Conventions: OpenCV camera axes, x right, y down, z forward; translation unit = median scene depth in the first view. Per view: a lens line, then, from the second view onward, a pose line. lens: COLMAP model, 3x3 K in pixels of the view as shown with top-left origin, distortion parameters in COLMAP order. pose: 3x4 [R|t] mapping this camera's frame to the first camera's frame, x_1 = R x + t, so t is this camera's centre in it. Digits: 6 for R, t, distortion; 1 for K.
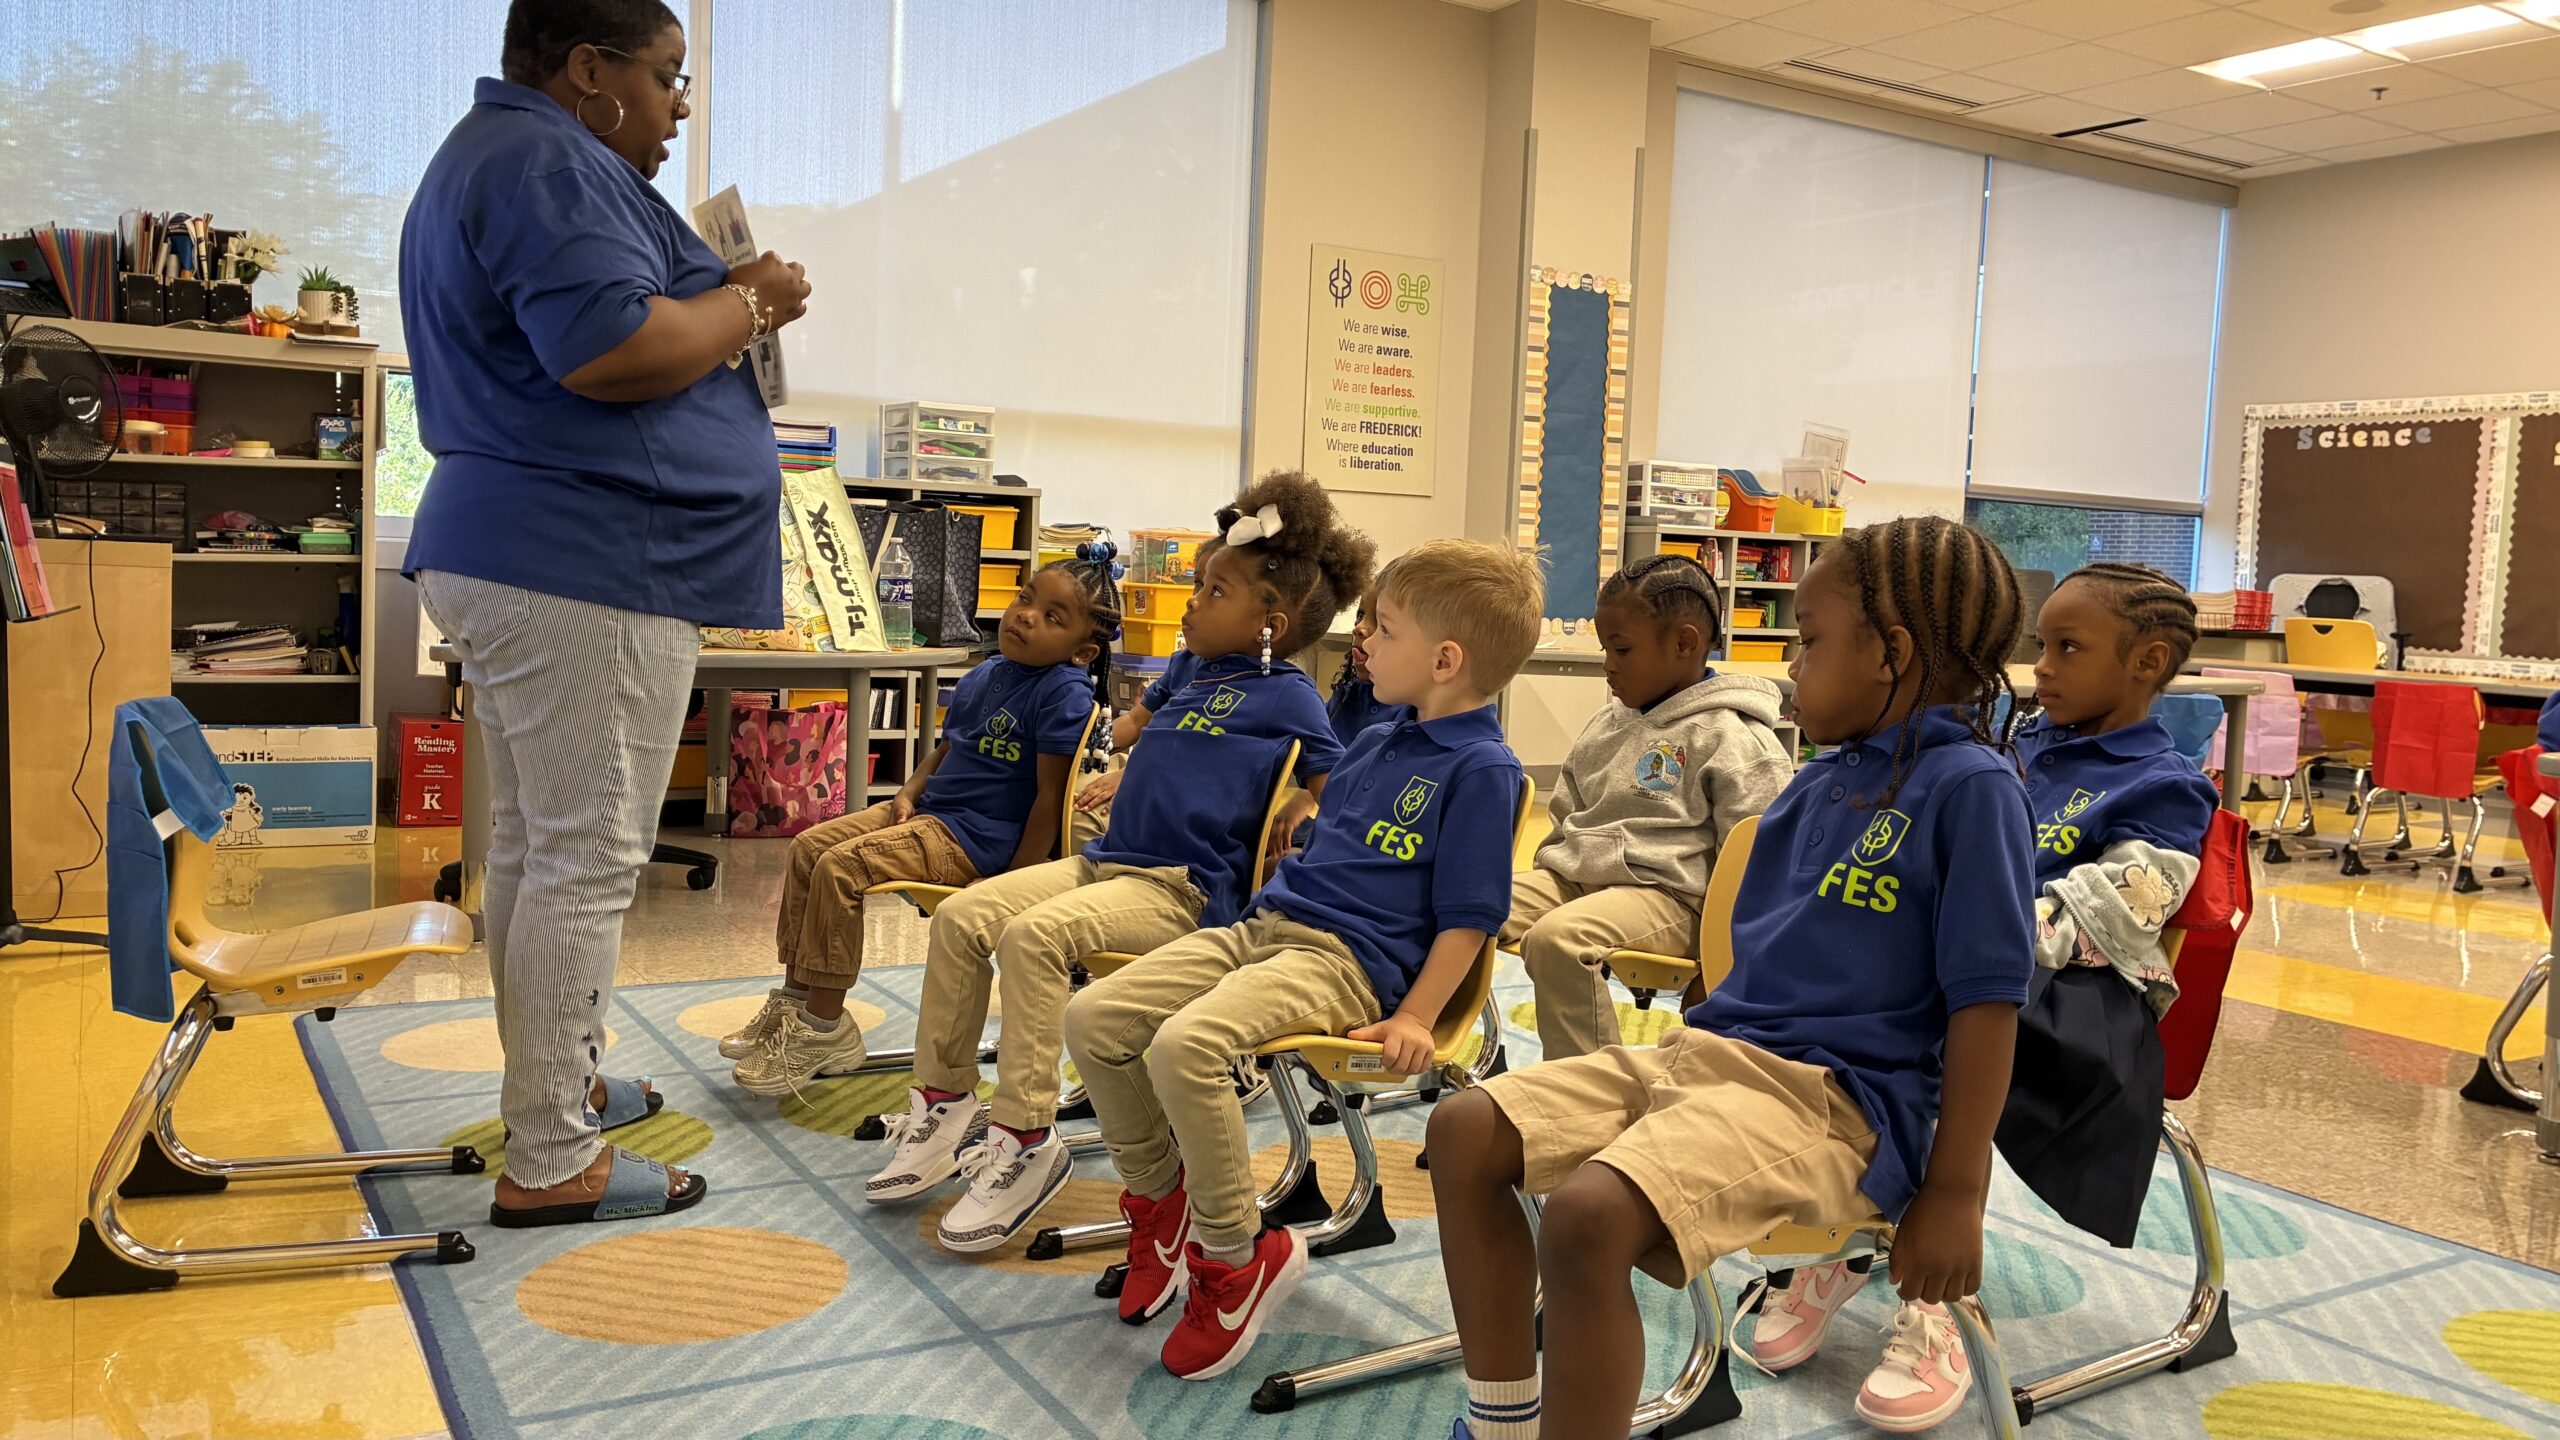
lens RADIAL K [[1926.9, 0, 1282.7], [0, 1926.9, 734.4], [0, 0, 1]] dist [0.025570, -0.000717]
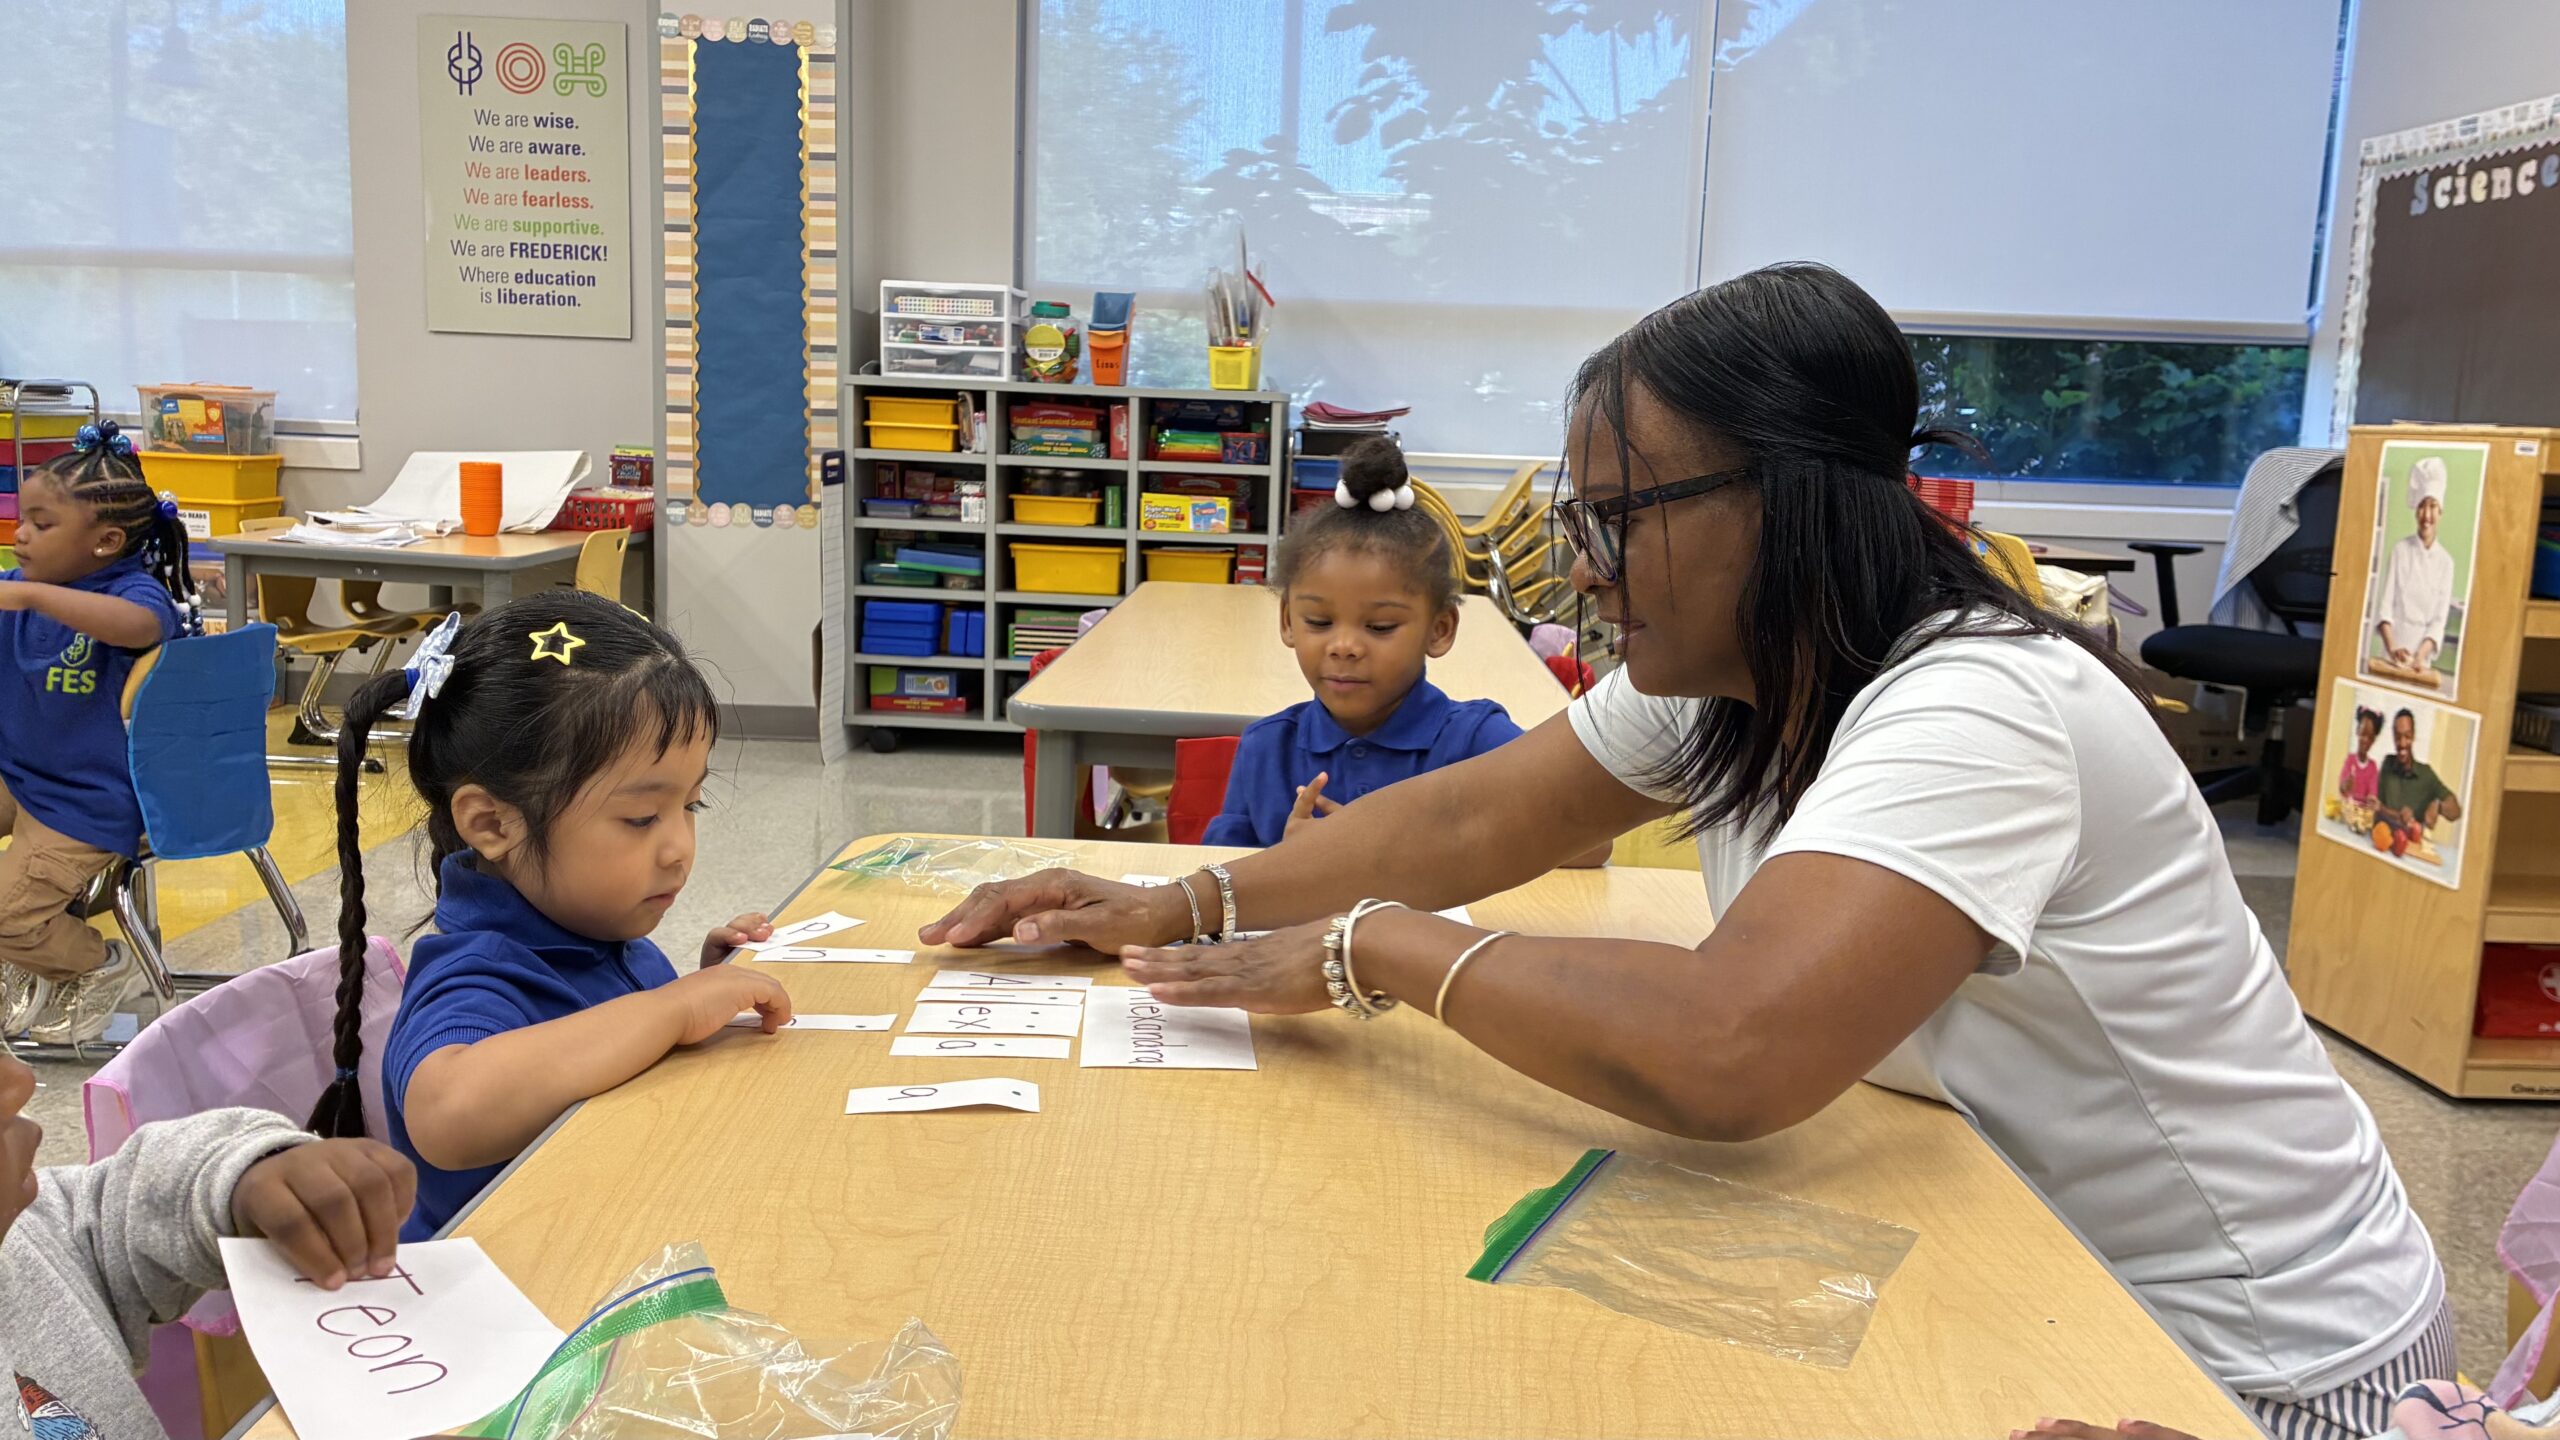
lens RADIAL K [[1926.9, 0, 1276.7], [0, 1926.9, 696.9], [0, 0, 1]] dist [0.025570, -0.000717]
pose [[0.844062, 0.074885, -0.530991, 0.721589], [-0.049315, 0.996845, 0.062193, -0.043273], [0.533973, -0.026309, 0.845092, 0.495596]]
